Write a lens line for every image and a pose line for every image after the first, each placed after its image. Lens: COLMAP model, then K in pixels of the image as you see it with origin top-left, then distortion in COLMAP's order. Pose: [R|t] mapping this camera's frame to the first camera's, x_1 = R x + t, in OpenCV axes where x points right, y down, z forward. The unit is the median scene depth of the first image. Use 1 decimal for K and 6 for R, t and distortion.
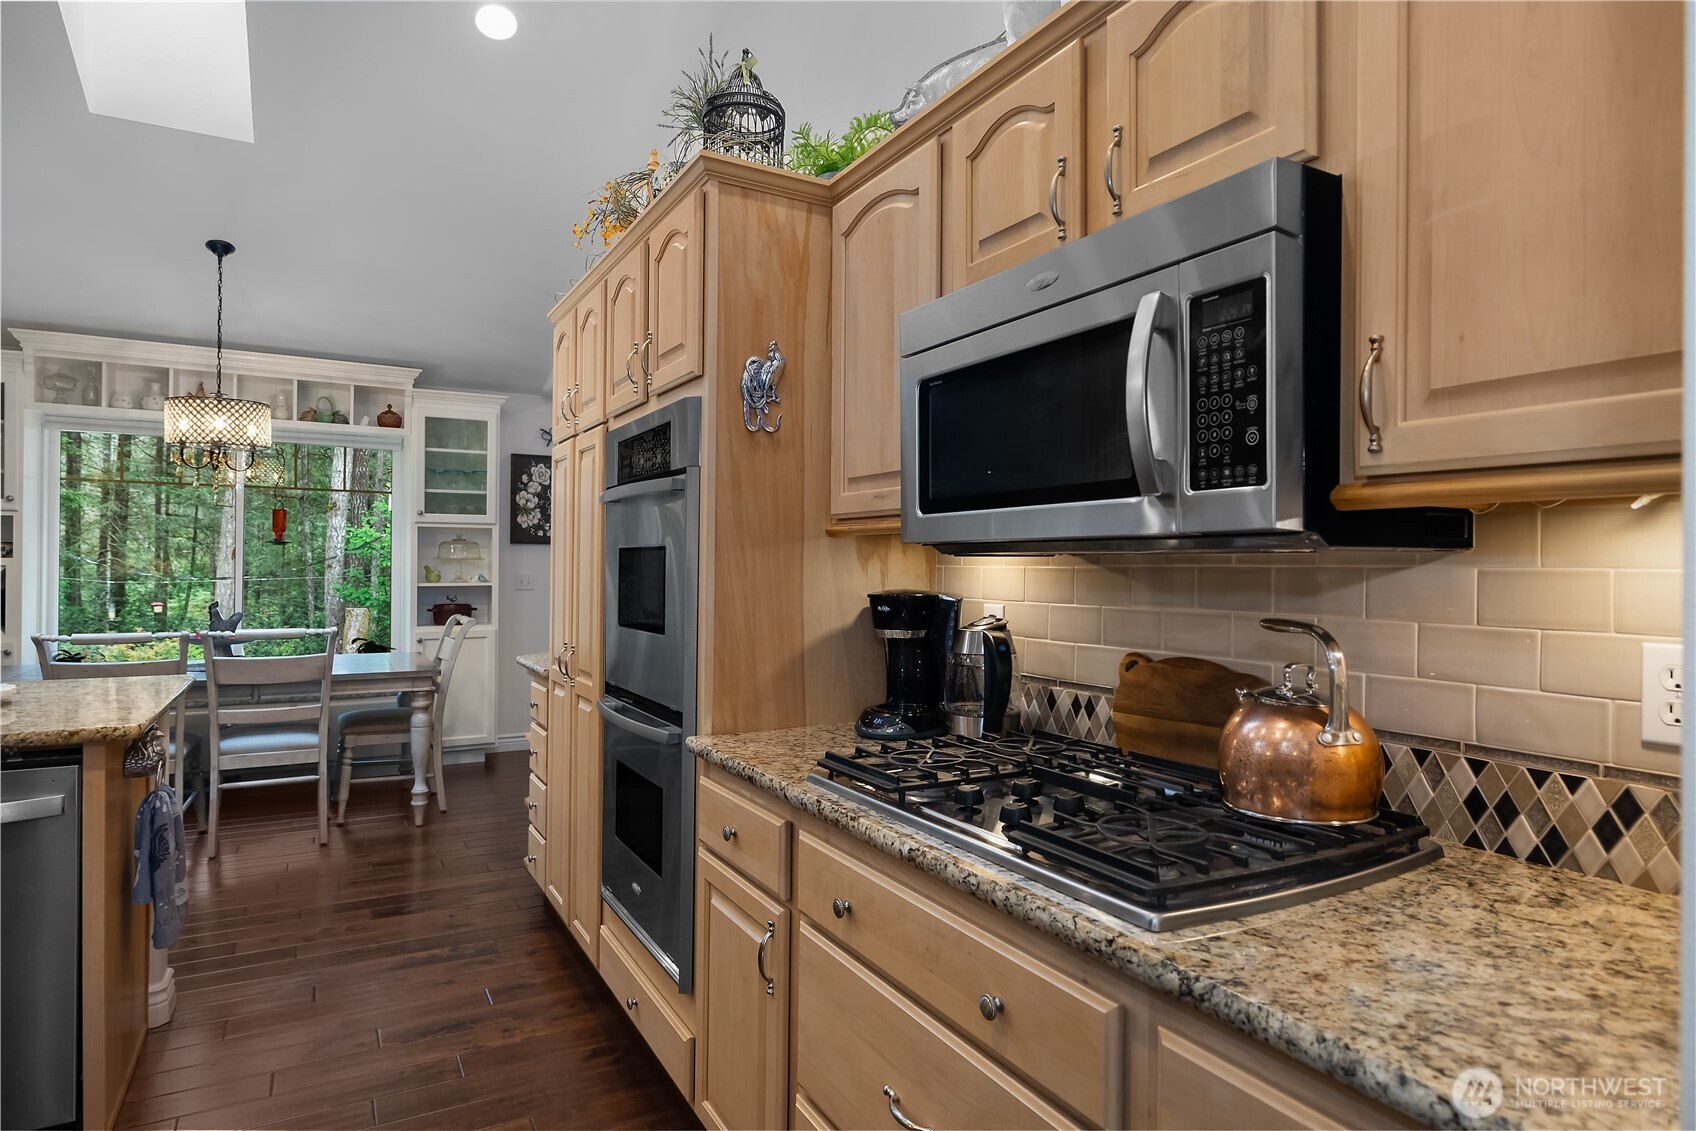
lens RADIAL K [[930.1, 0, 848.0], [0, 930.1, 565.5], [0, 0, 1]] dist [-0.001270, -0.000001]
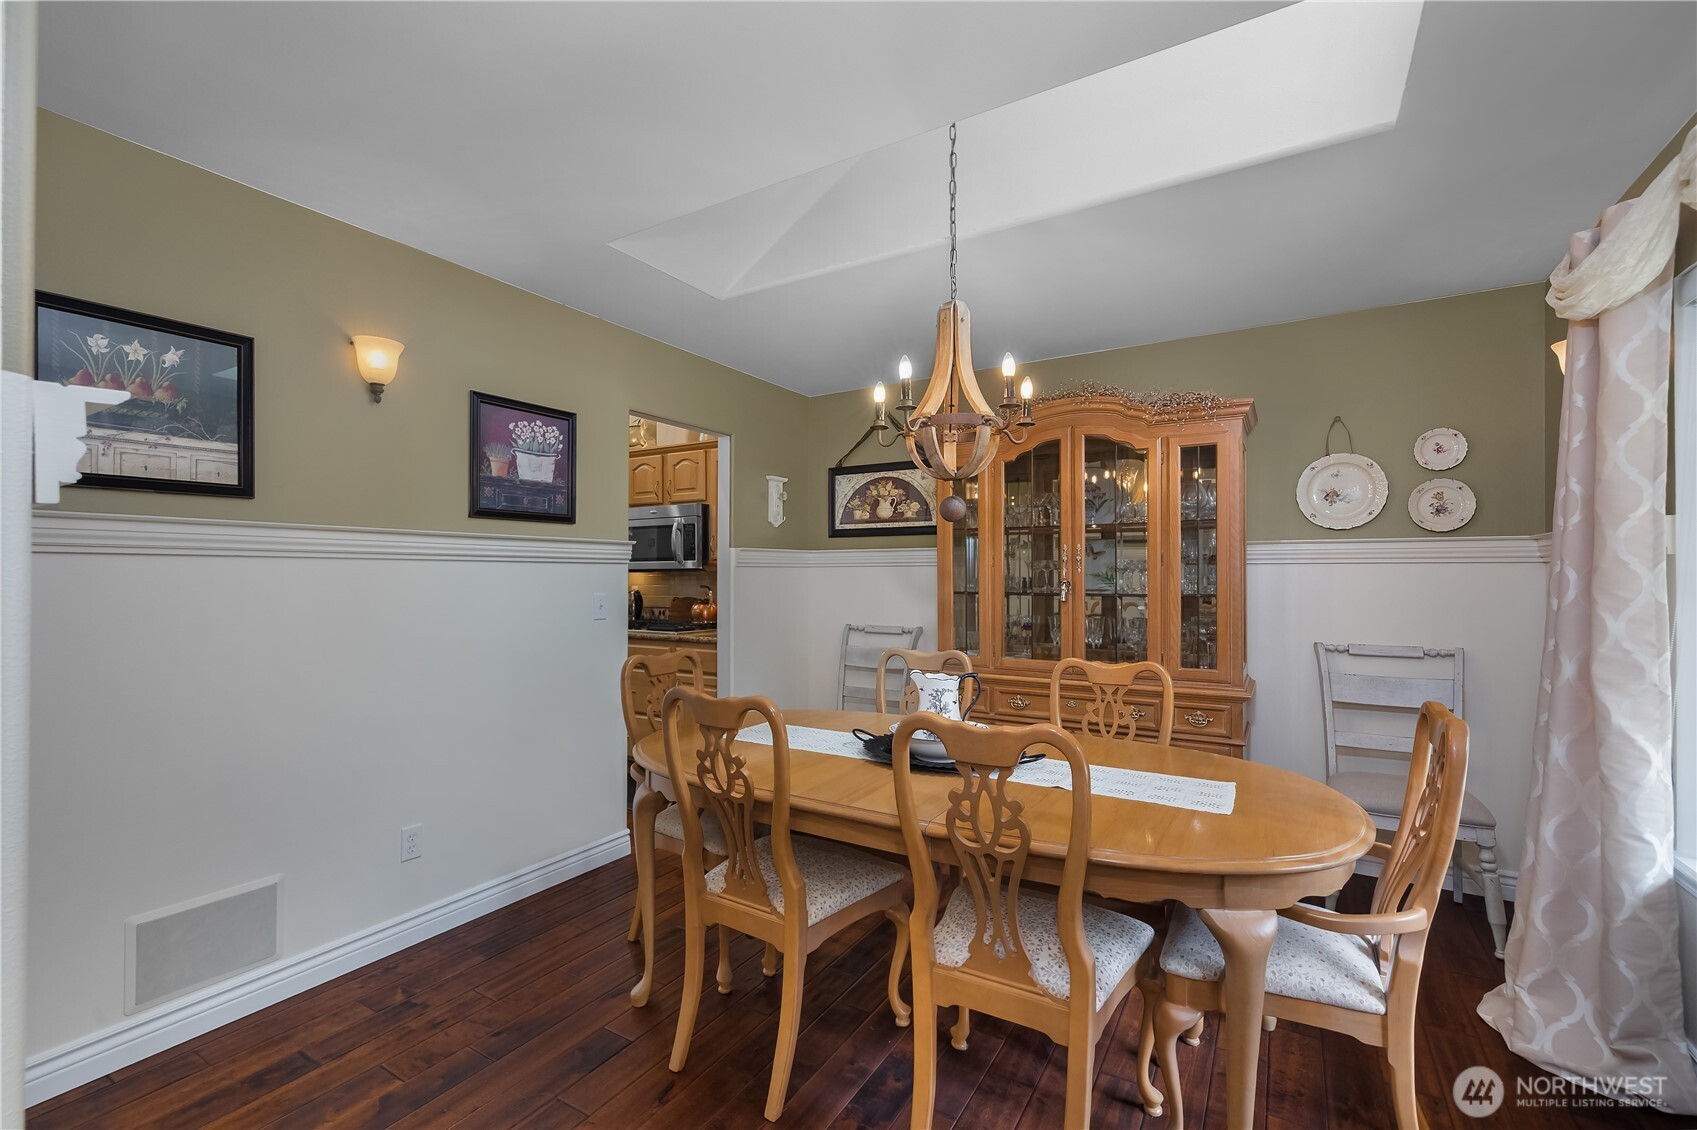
lens RADIAL K [[730.3, 0, 852.8], [0, 730.3, 566.1], [0, 0, 1]] dist [0.000589, 0.000097]
pose [[0.872492, 0.001644, 0.488626, -0.165414], [0.003605, 0.999945, -0.009802, -0.001454], [-0.488615, 0.010313, 0.872438, -0.625617]]
